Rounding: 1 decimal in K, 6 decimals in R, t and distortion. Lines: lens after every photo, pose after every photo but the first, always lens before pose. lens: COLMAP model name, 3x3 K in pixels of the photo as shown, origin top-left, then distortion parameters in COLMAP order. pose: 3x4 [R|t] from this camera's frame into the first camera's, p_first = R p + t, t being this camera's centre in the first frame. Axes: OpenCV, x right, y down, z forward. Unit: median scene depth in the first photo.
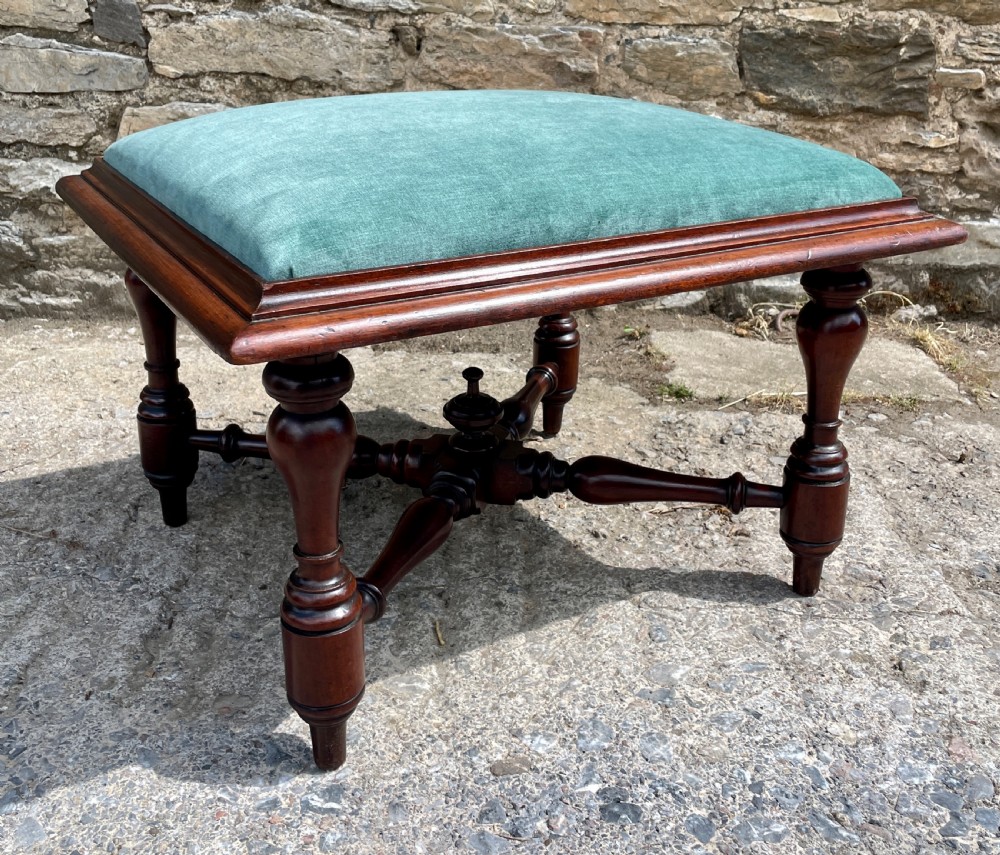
lens RADIAL K [[1075.2, 0, 494.9], [0, 1075.2, 376.4], [0, 0, 1]] dist [0.079380, -0.121423]
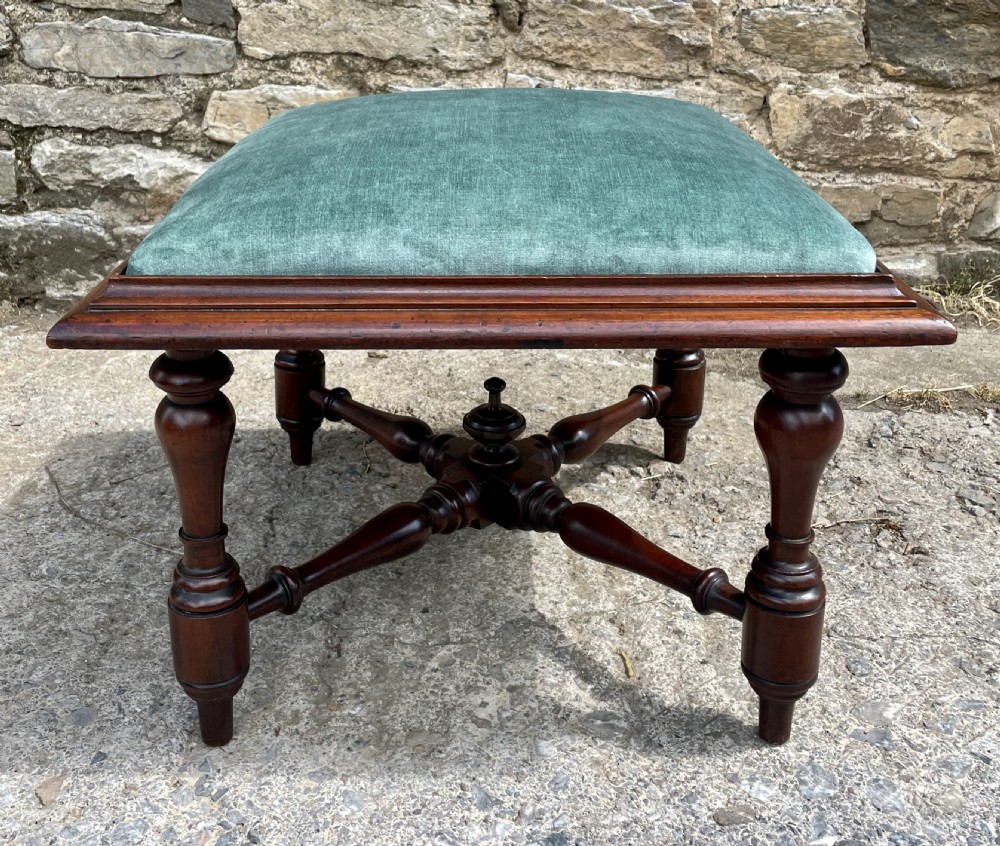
lens RADIAL K [[1140.4, 0, 453.8], [0, 1140.4, 351.6], [0, 0, 1]] dist [0.073686, -0.107276]
pose [[0.999280, -0.006837, -0.037314, -0.150406], [0.007322, 0.999890, 0.012887, -0.048340], [0.037222, -0.013151, 0.999220, -0.010614]]
